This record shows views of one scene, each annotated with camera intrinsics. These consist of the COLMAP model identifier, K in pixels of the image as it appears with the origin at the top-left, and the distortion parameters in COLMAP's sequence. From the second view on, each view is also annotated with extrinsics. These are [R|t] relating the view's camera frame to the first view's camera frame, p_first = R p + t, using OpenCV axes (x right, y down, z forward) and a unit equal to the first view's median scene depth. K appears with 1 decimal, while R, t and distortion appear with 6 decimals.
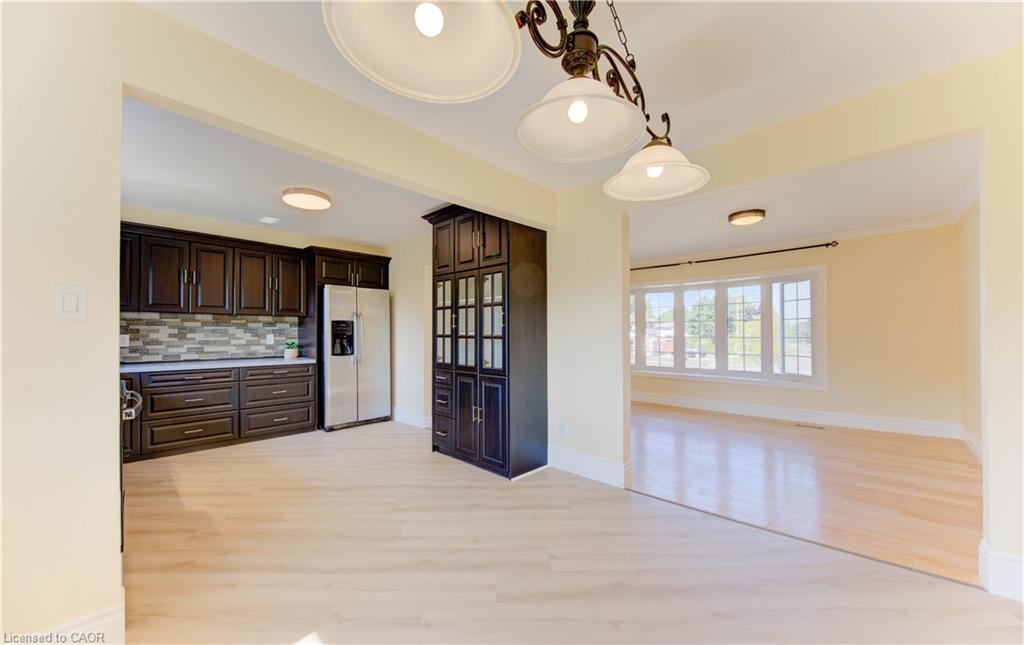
lens RADIAL K [[379.7, 0, 511.0], [0, 379.7, 328.5], [0, 0, 1]] dist [0.000321, -0.000312]
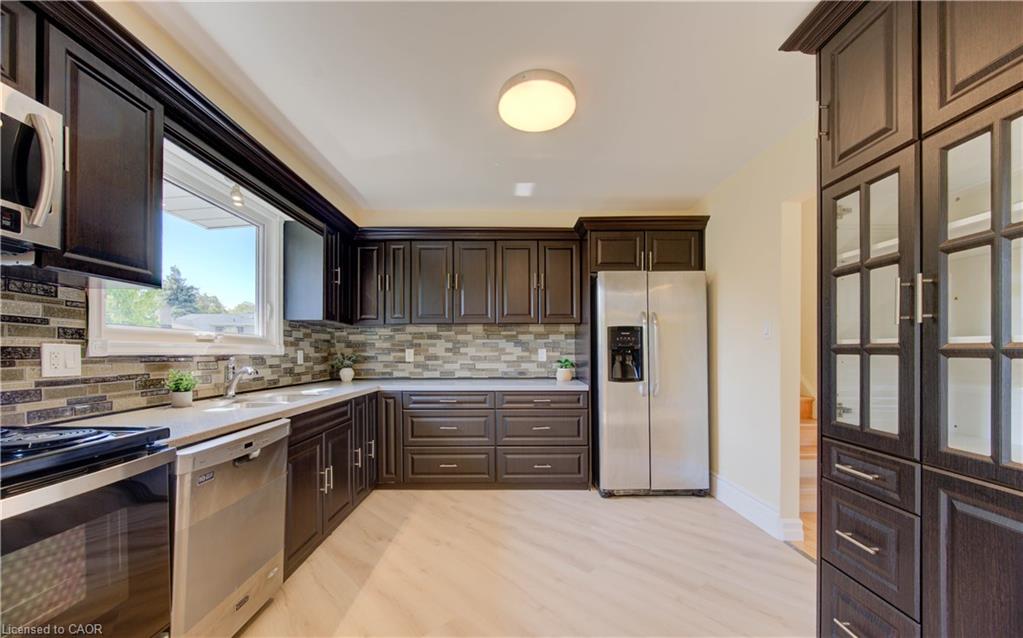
lens RADIAL K [[379.3, 0, 508.2], [0, 379.3, 351.0], [0, 0, 1]] dist [0.000321, -0.000312]
pose [[0.684208, 0.000030, -0.729287, -0.128432], [0.012214, 0.999859, 0.011500, 0.011694], [0.729185, -0.016776, 0.684111, 0.469011]]
